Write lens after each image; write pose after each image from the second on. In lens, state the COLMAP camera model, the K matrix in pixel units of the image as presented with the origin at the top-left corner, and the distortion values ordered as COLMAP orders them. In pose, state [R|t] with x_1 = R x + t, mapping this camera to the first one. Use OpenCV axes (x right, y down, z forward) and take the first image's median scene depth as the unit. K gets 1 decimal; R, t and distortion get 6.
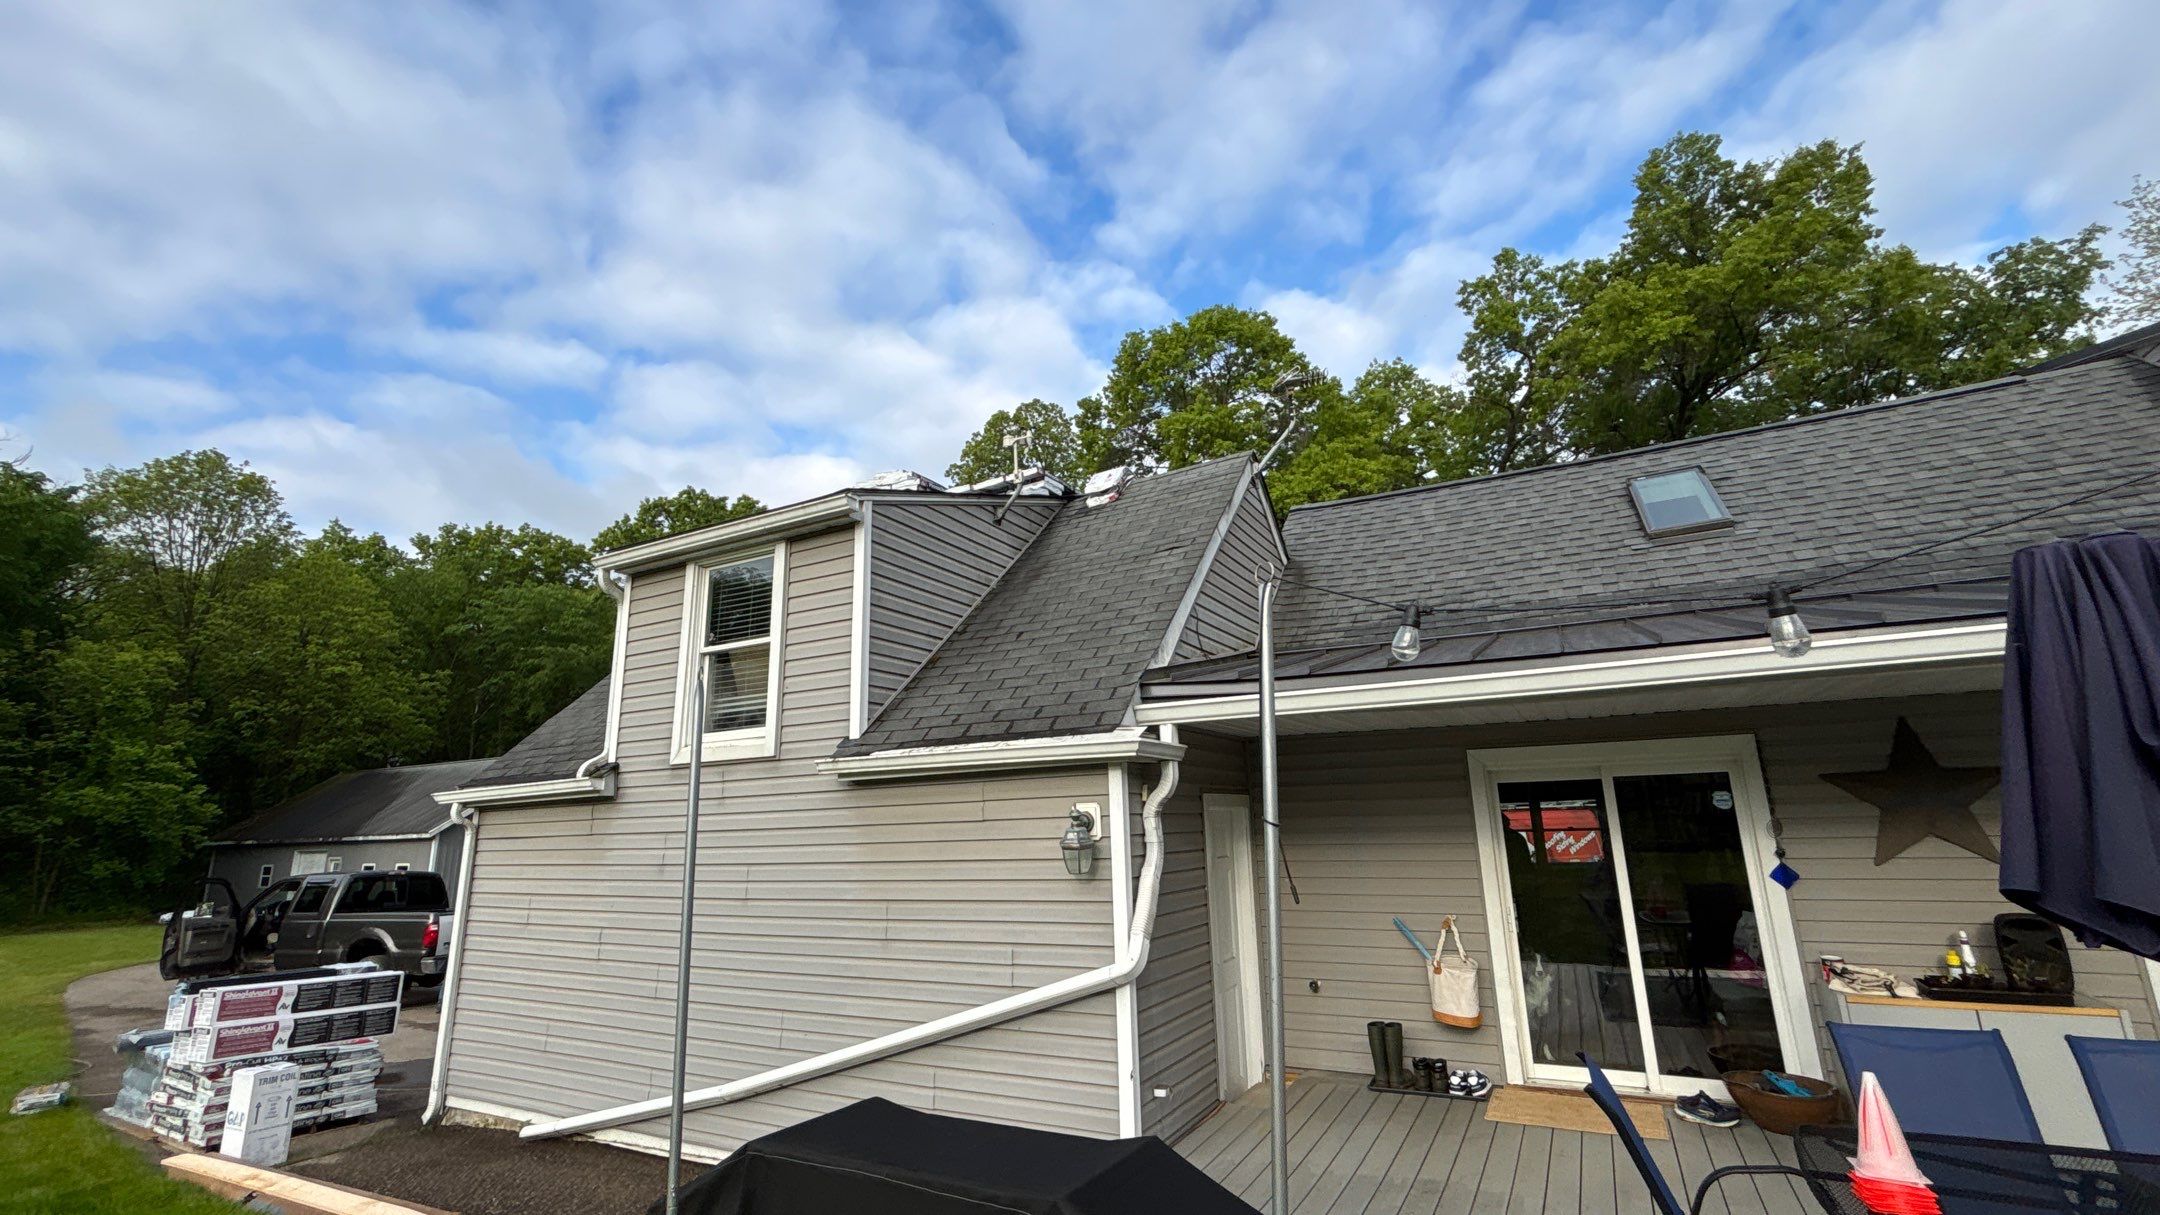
lens RADIAL K [[909.8, 0, 1080.0], [0, 909.8, 607.5], [0, 0, 1]] dist [-0.002558, 0.000663]
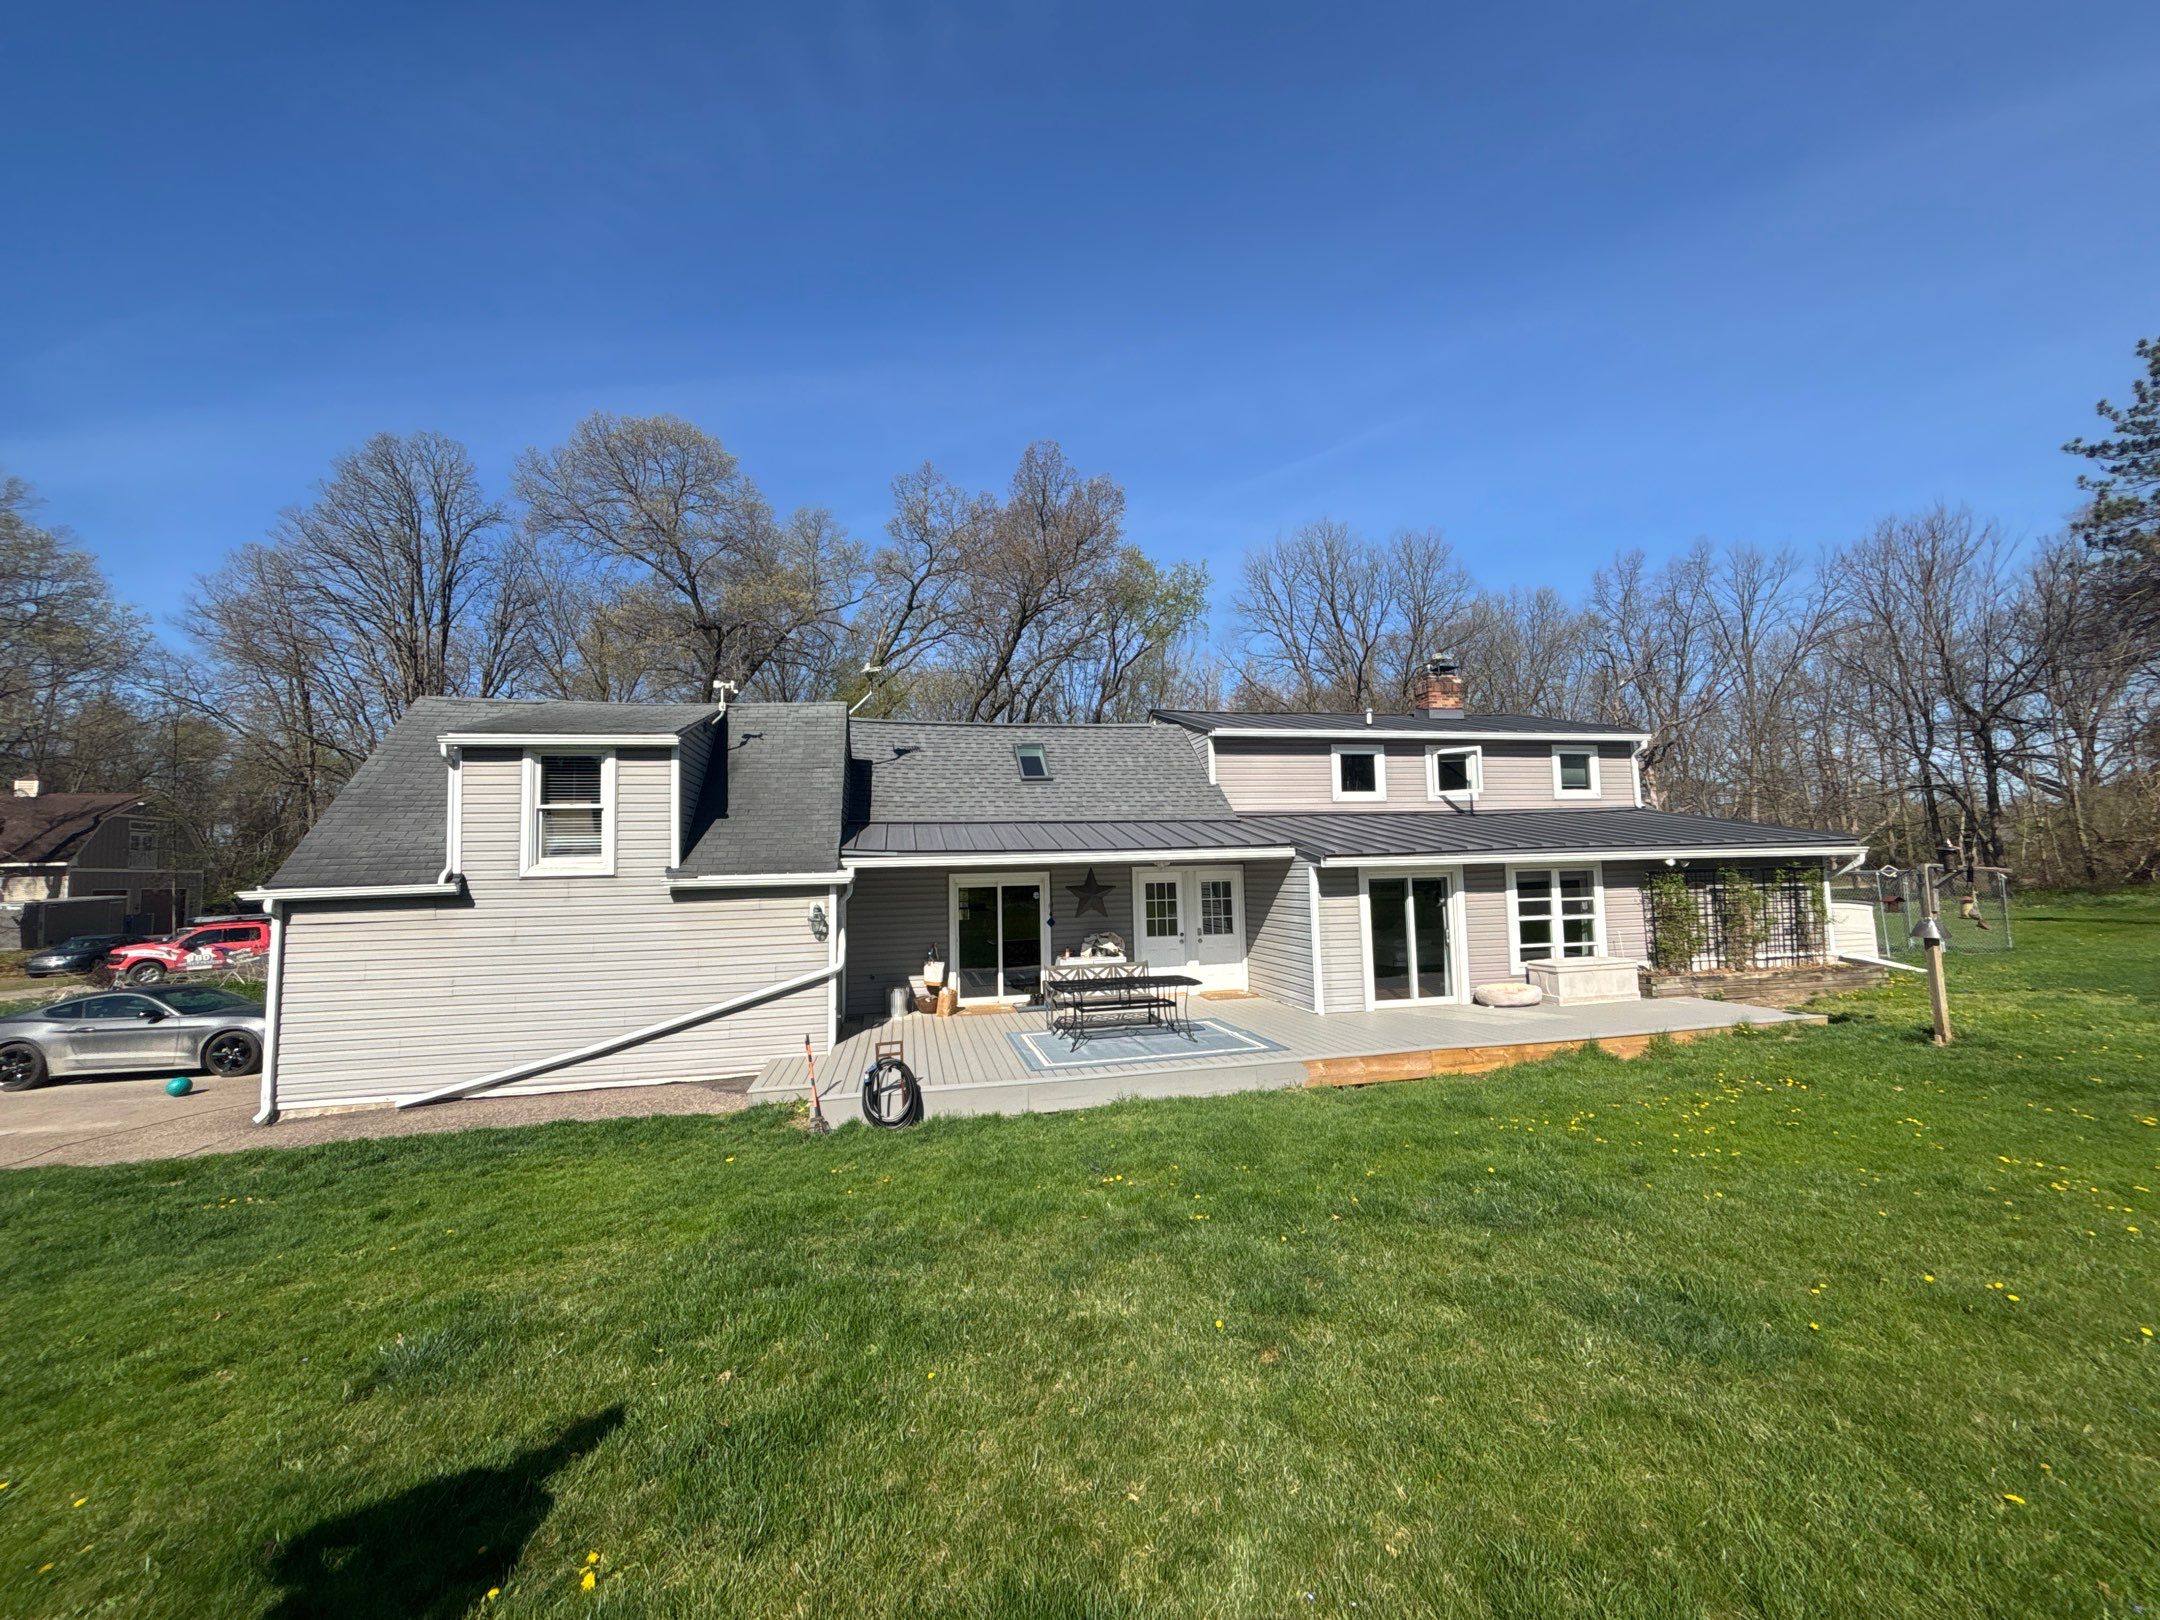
lens RADIAL K [[861.6, 0, 1080.0], [0, 861.6, 810.0], [0, 0, 1]] dist [-0.000157, -0.000060]
pose [[0.759977, 0.055449, 0.647580, -0.678099], [-0.150833, 0.984199, 0.092740, -0.232343], [-0.632205, -0.168157, 0.756333, -0.760567]]
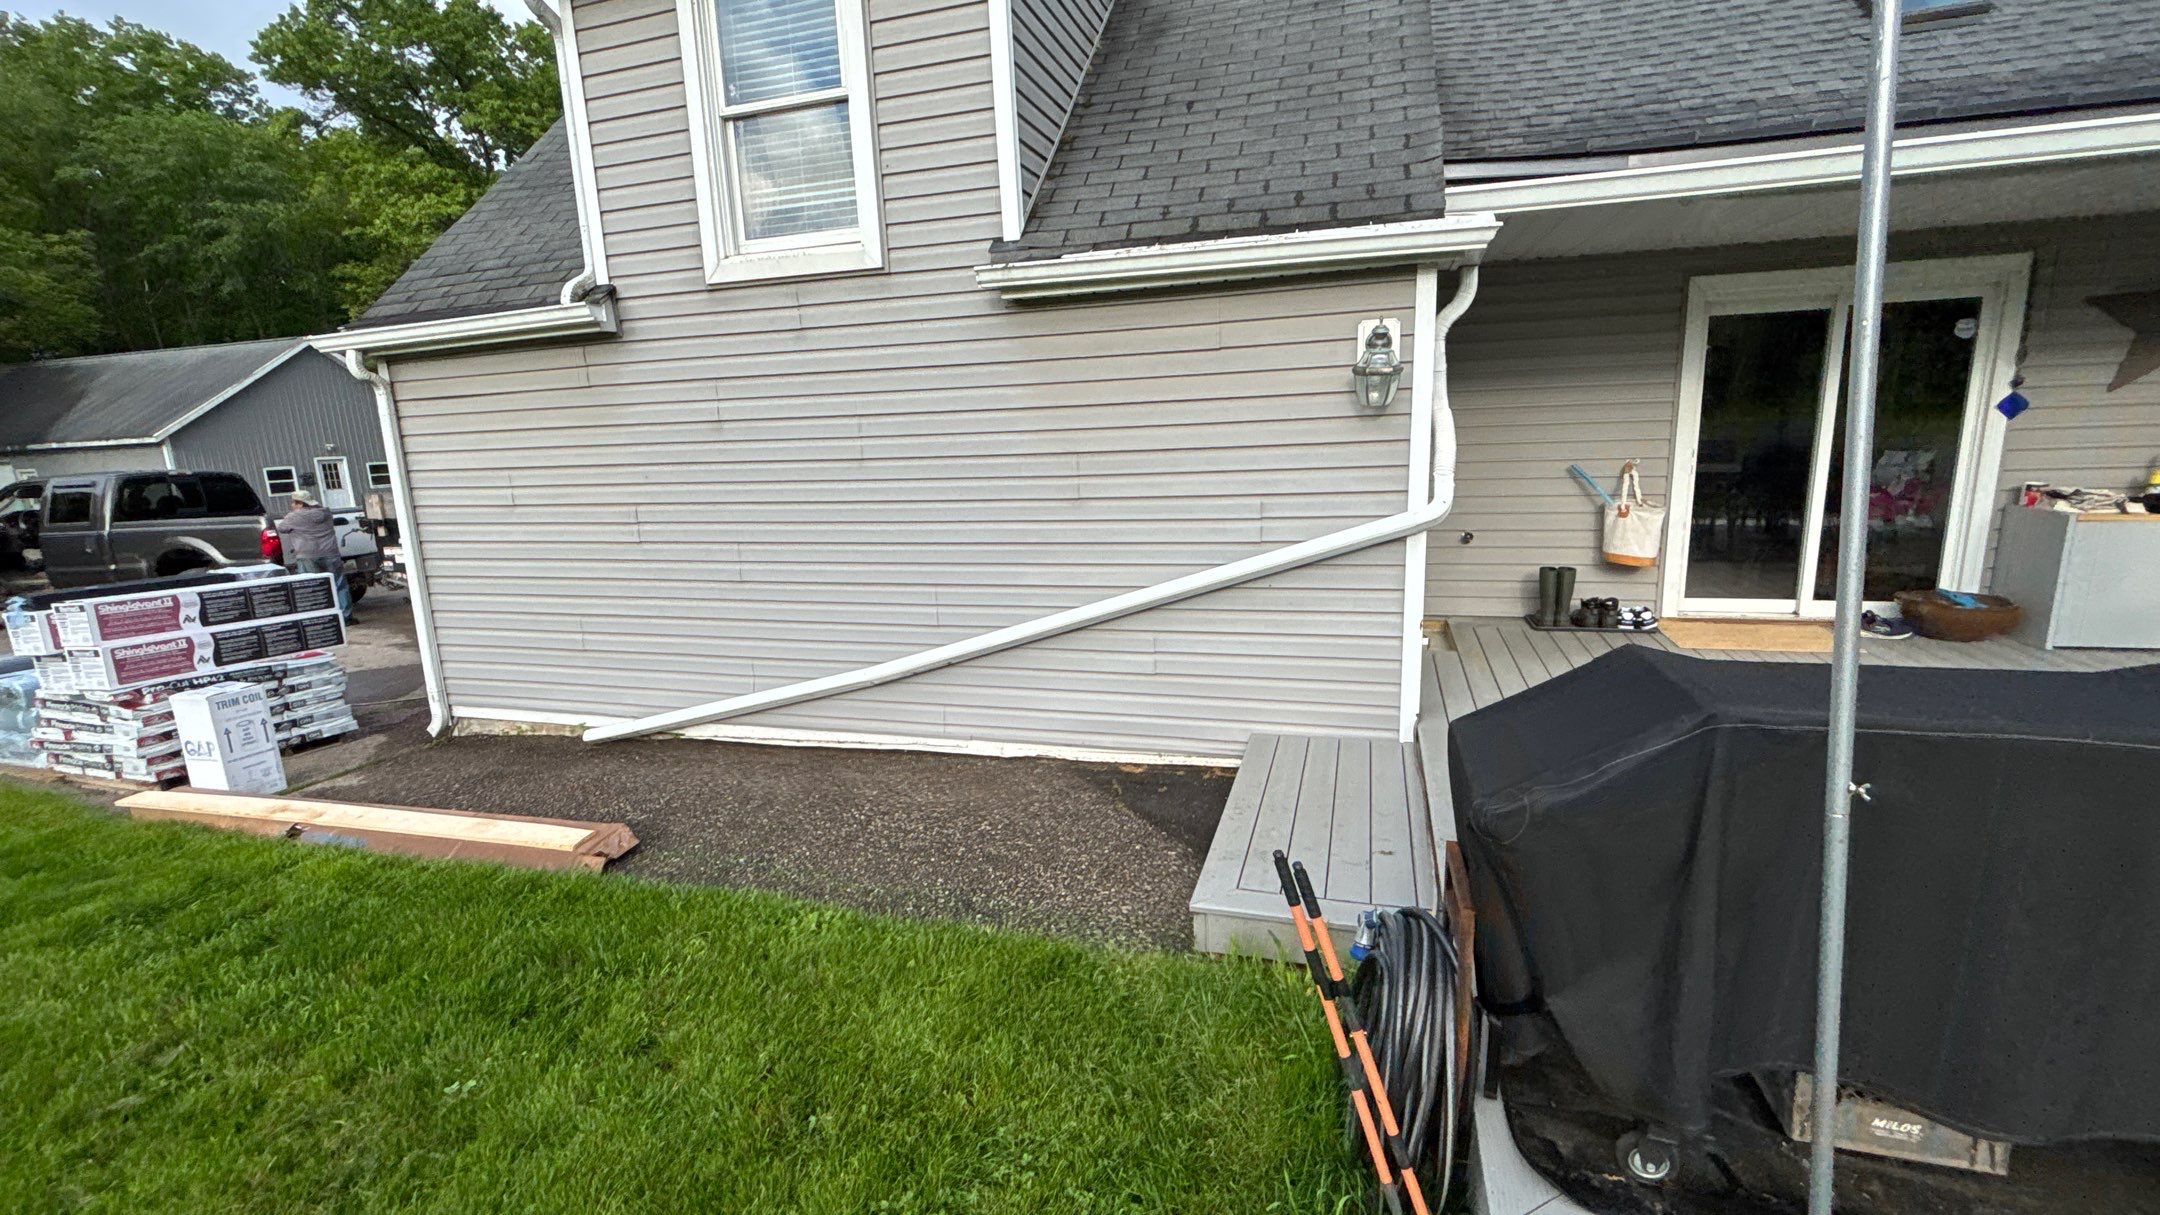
lens RADIAL K [[909.8, 0, 1080.0], [0, 909.8, 607.5], [0, 0, 1]] dist [-0.002558, 0.000663]
pose [[0.979571, -0.051822, 0.194306, -0.306351], [-0.033958, 0.909725, 0.413821, 0.094962], [-0.198209, -0.411965, 0.889380, 0.188409]]
